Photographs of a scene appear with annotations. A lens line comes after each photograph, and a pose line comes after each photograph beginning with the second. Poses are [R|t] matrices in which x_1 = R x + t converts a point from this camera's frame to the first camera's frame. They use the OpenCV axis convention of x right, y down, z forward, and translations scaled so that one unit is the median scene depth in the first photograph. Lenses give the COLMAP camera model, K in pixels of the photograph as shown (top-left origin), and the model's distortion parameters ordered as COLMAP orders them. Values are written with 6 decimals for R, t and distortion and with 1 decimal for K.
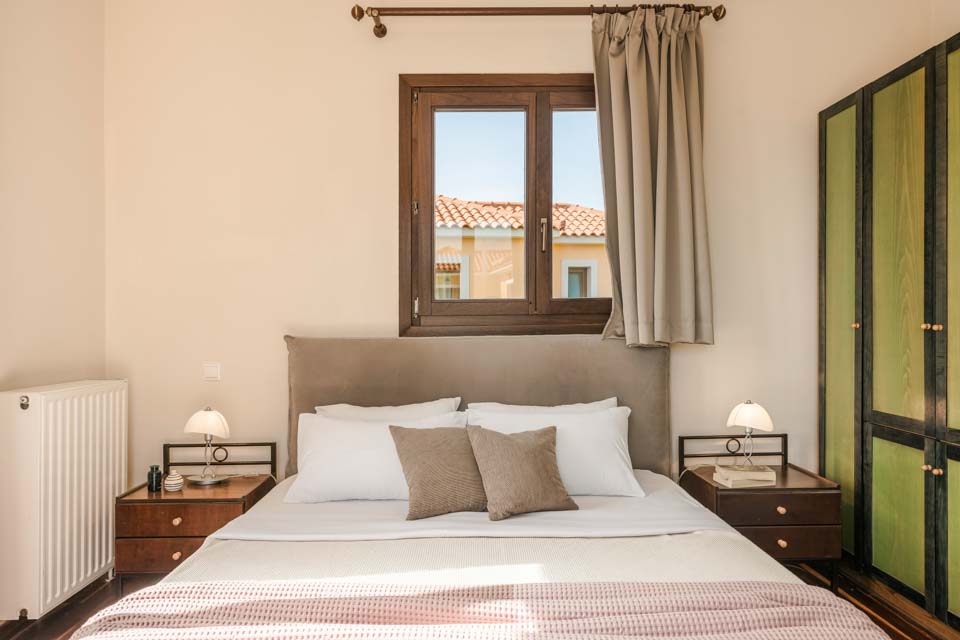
lens RADIAL K [[651.7, 0, 480.0], [0, 651.7, 320.0], [0, 0, 1]] dist [-0.006385, -0.000955]
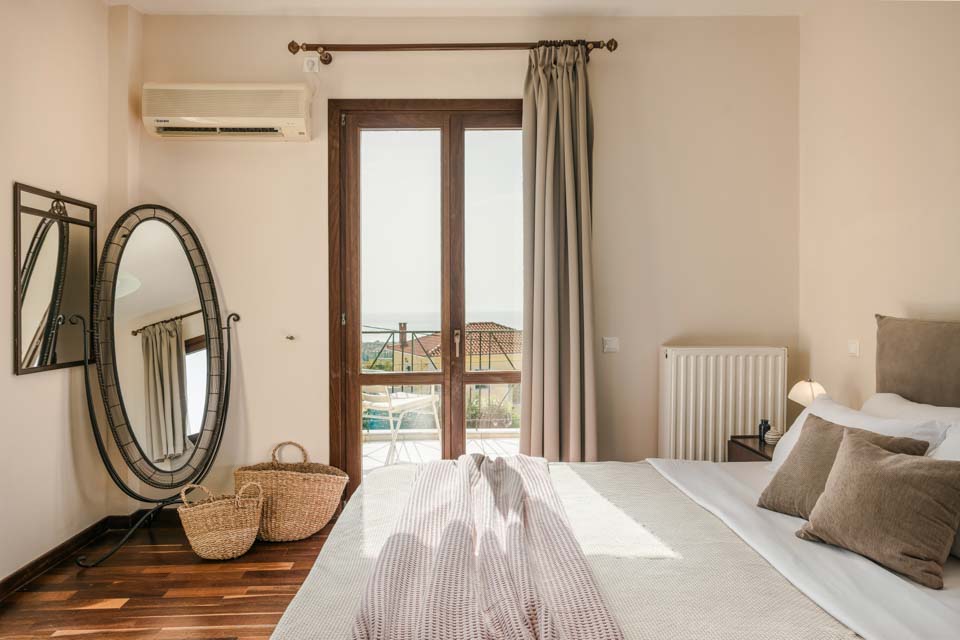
lens RADIAL K [[645.6, 0, 476.8], [0, 645.6, 304.7], [0, 0, 1]] dist [-0.001124, 0.001014]
pose [[0.032640, 0.005507, -0.999452, 0.628669], [0.019555, 0.999790, 0.006147, -0.008307], [0.999276, -0.019745, 0.032526, 0.392651]]
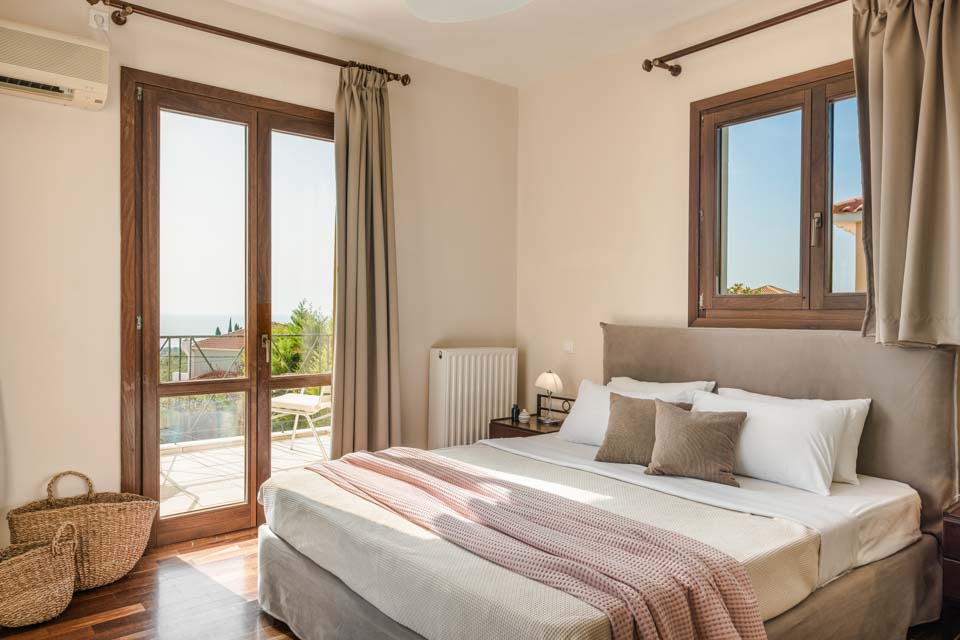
lens RADIAL K [[645.6, 0, 476.8], [0, 645.6, 304.7], [0, 0, 1]] dist [-0.001124, 0.001014]
pose [[0.626849, 0.006980, -0.779110, 0.579668], [-0.008065, 0.999964, 0.002470, -0.014516], [0.779099, 0.004735, 0.626883, -0.028493]]
